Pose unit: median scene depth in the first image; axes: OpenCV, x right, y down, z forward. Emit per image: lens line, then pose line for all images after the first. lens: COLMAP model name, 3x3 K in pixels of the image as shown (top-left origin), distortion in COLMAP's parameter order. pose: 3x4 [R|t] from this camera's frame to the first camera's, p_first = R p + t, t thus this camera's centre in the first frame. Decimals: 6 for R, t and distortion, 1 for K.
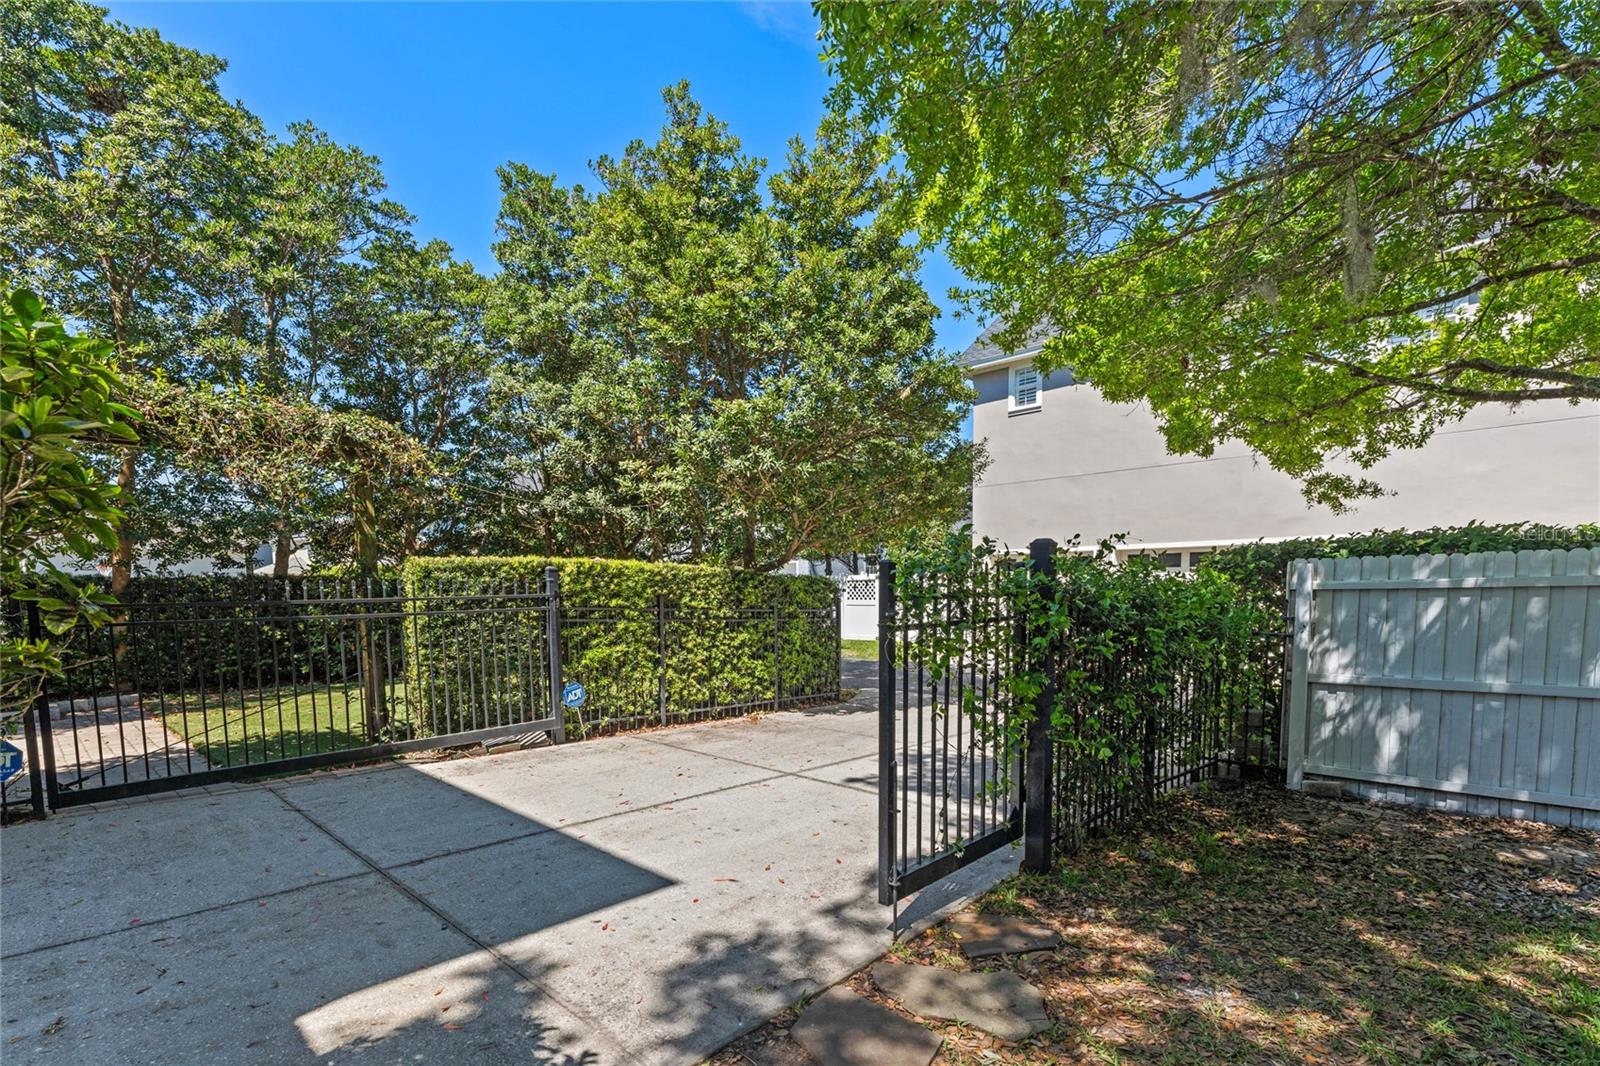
lens RADIAL K [[703.0, 0, 800.0], [0, 703.0, 533.0], [0, 0, 1]] dist [0.001048, 0.000105]
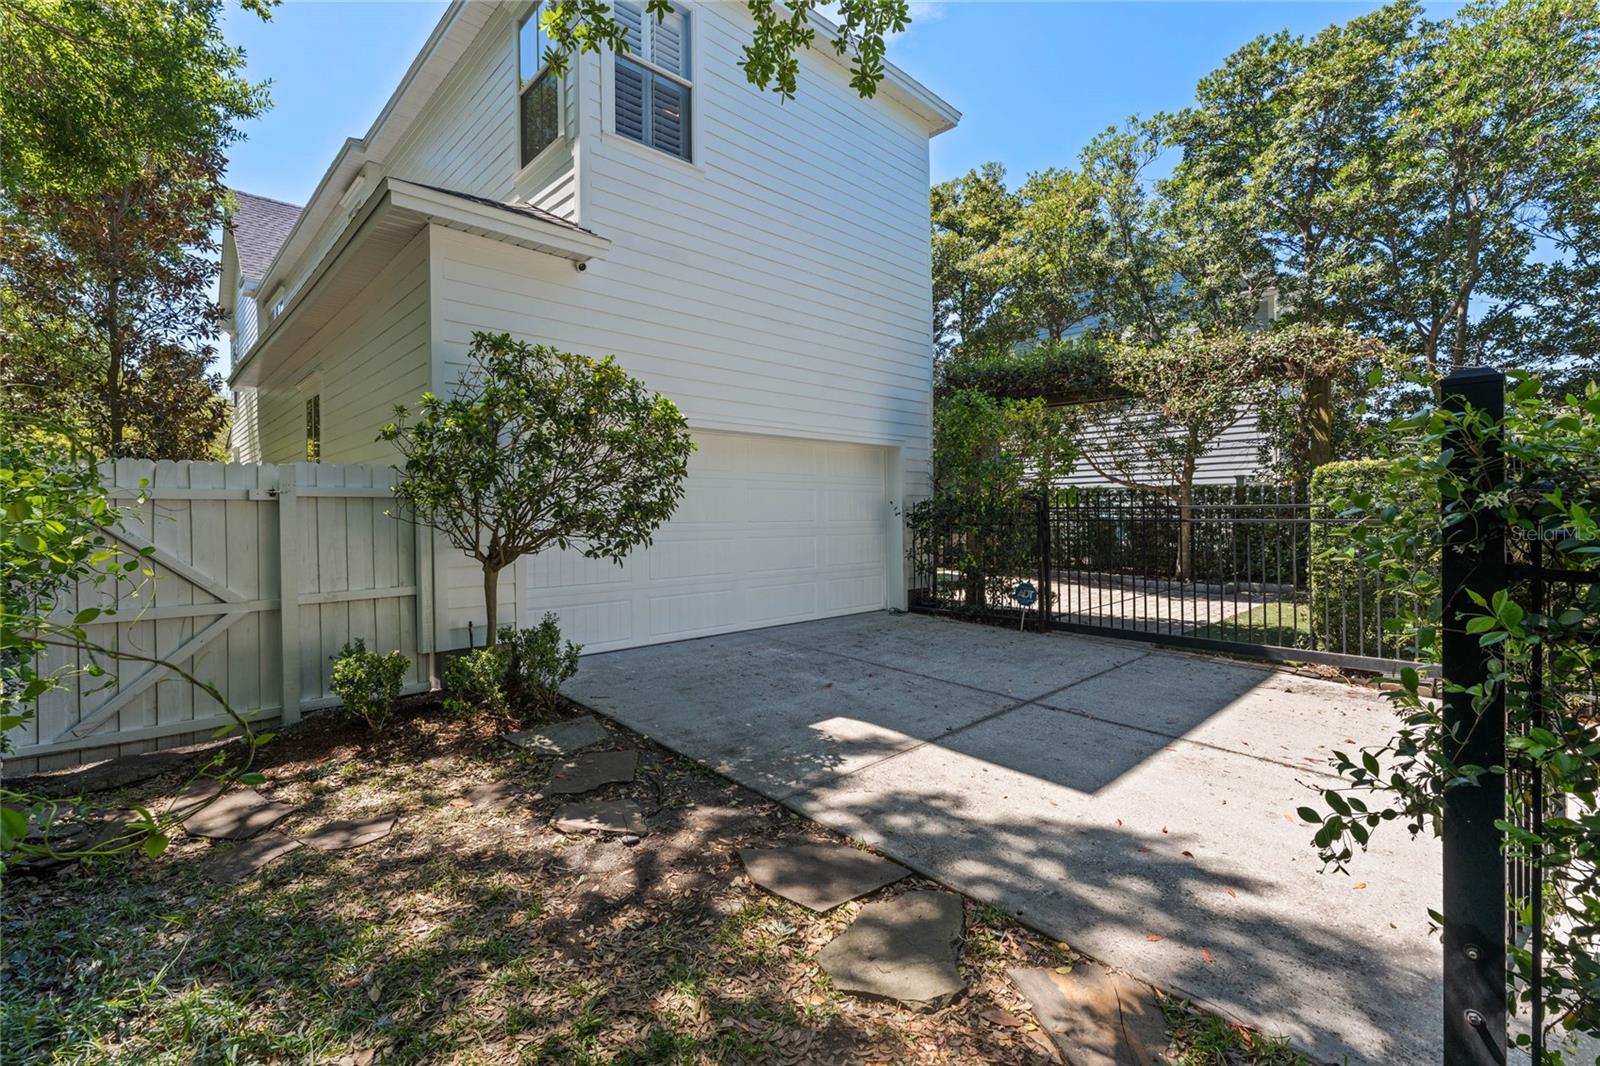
lens RADIAL K [[686.3, 0, 803.9], [0, 686.3, 510.8], [0, 0, 1]] dist [-0.000269, -0.000018]
pose [[-0.079316, 0.004720, -0.996838, 0.698266], [0.100465, 0.994935, -0.003283, 0.049279], [0.991774, -0.100408, -0.079389, 0.605545]]
